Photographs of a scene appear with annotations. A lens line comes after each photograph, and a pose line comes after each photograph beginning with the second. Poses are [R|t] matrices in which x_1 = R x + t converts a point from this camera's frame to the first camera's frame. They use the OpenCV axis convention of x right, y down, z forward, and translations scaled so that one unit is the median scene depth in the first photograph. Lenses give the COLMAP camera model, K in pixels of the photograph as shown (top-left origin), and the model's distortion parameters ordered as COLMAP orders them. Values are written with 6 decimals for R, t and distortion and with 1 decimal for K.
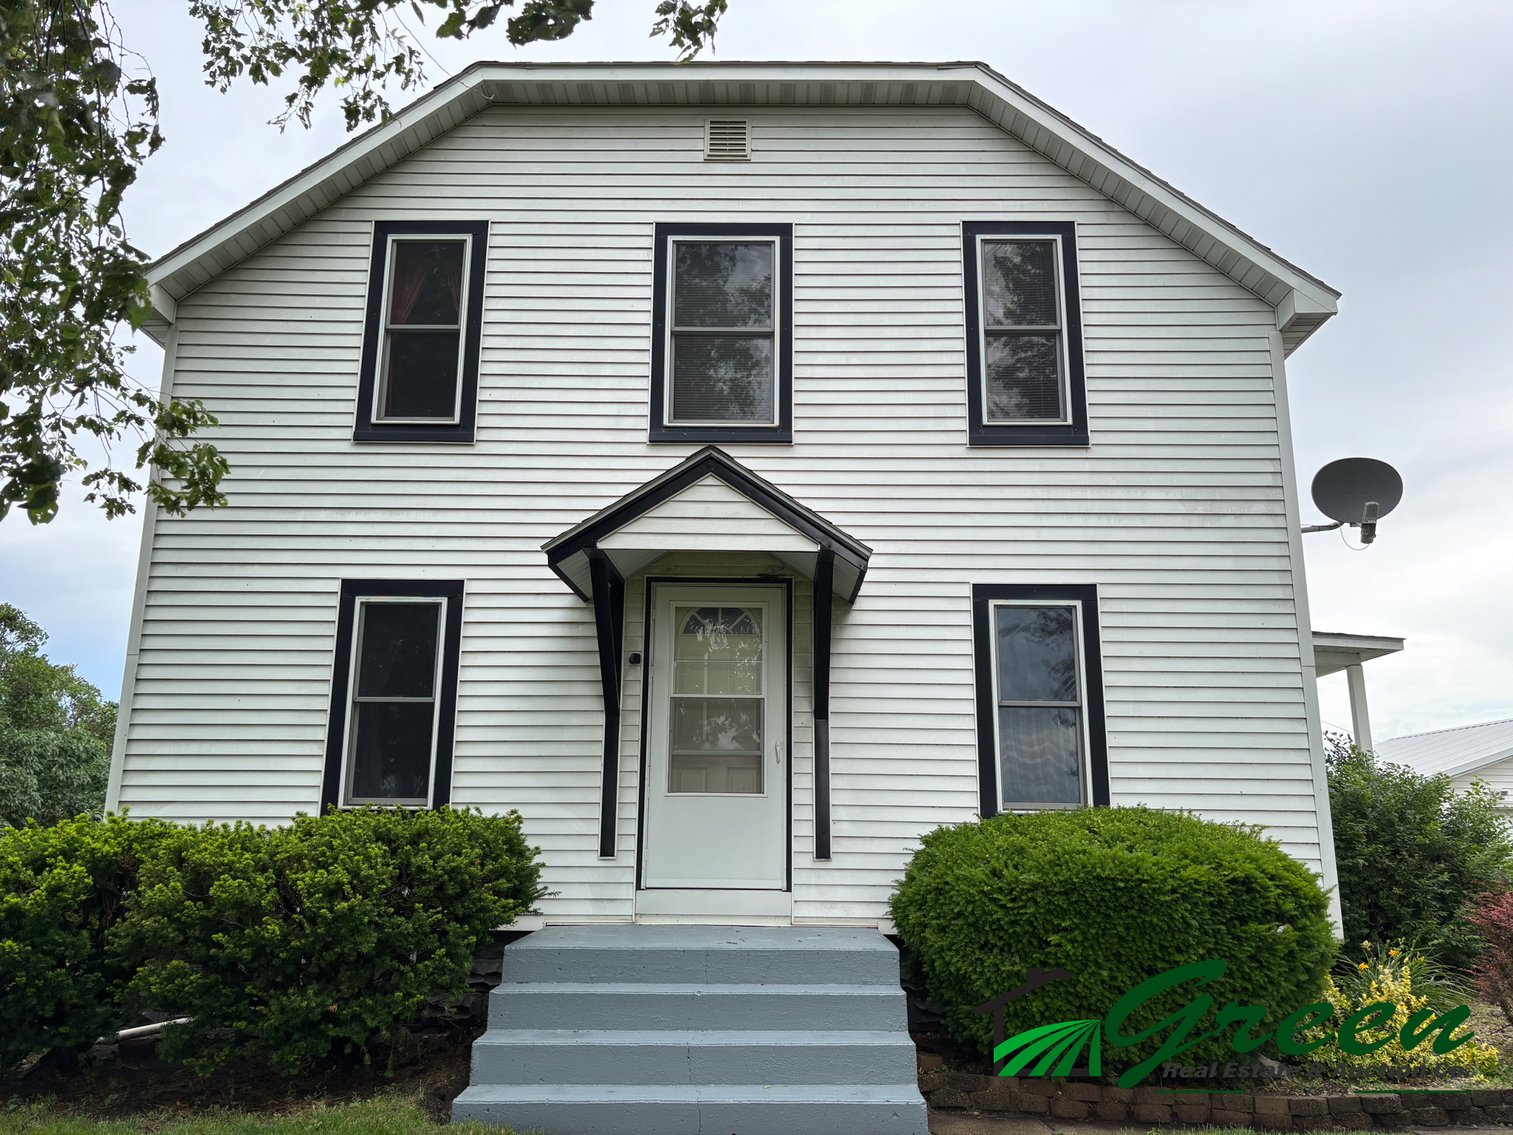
lens RADIAL K [[1159.4, 0, 756.9], [0, 1159.4, 569.2], [0, 0, 1]] dist [0.046290, -0.017771]
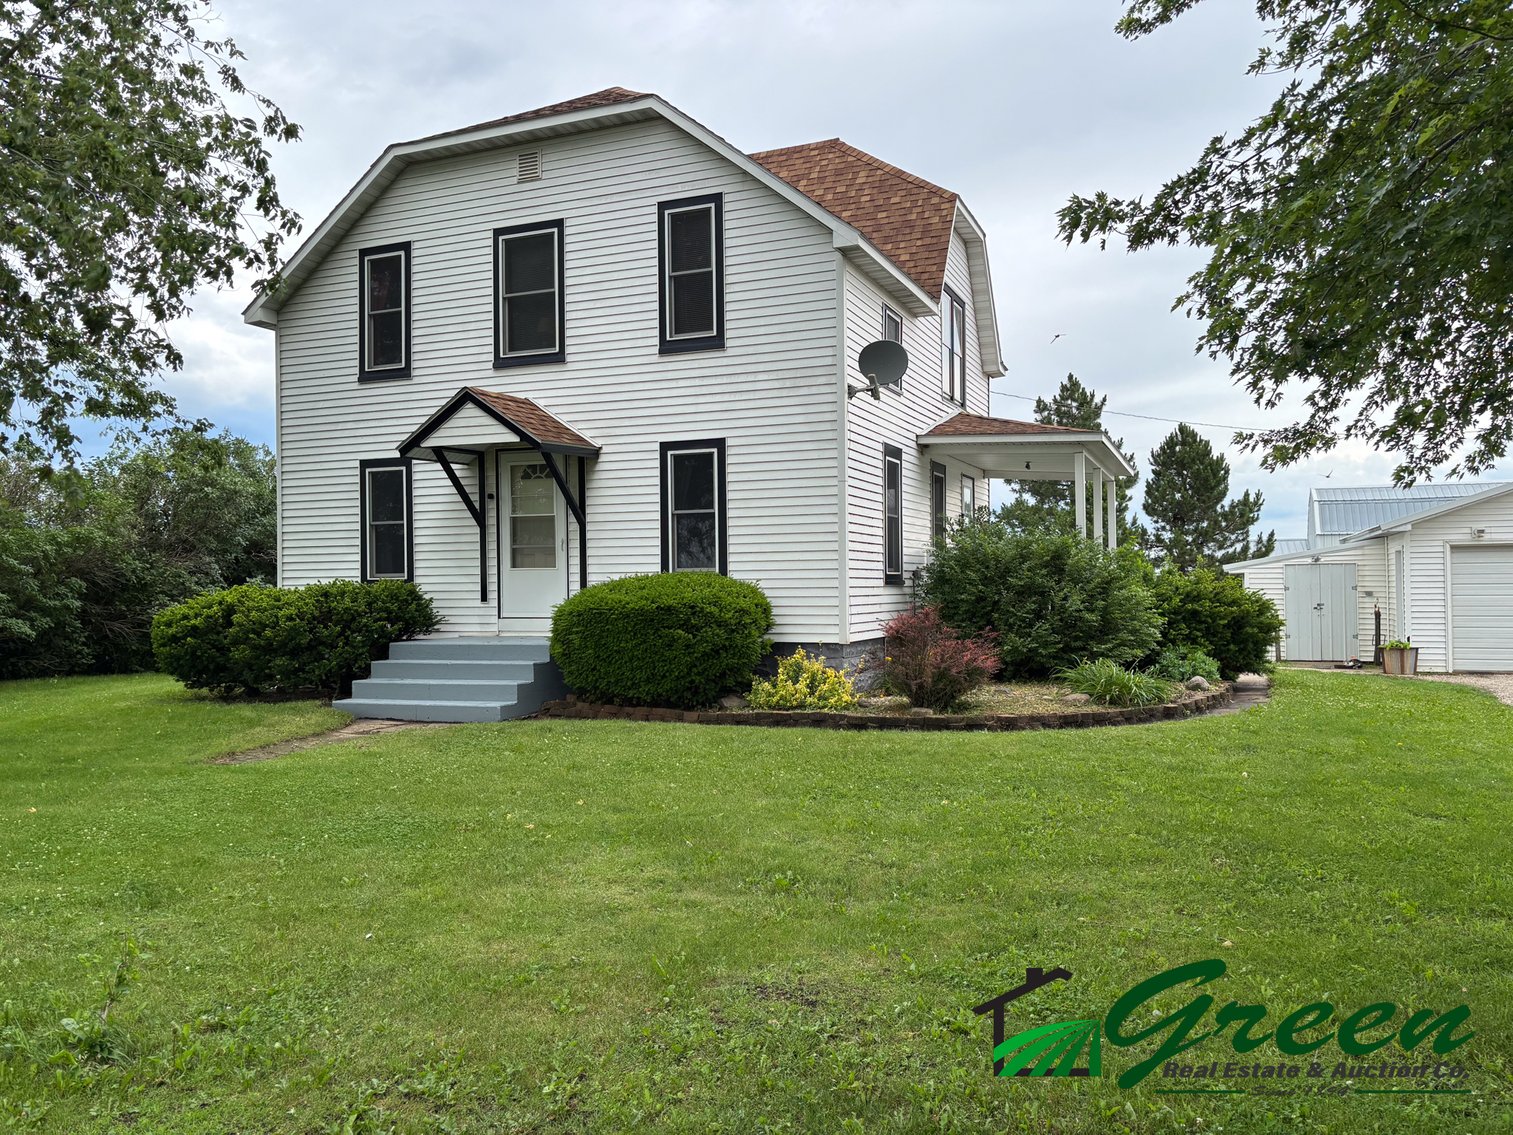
lens RADIAL K [[1159.4, 0, 755.4], [0, 1159.4, 569.6], [0, 0, 1]] dist [0.046290, -0.017771]
pose [[0.919836, -0.019114, -0.391838, 0.935142], [0.103248, 0.975395, 0.194794, -0.115236], [0.378474, -0.219635, 0.899176, -0.472425]]
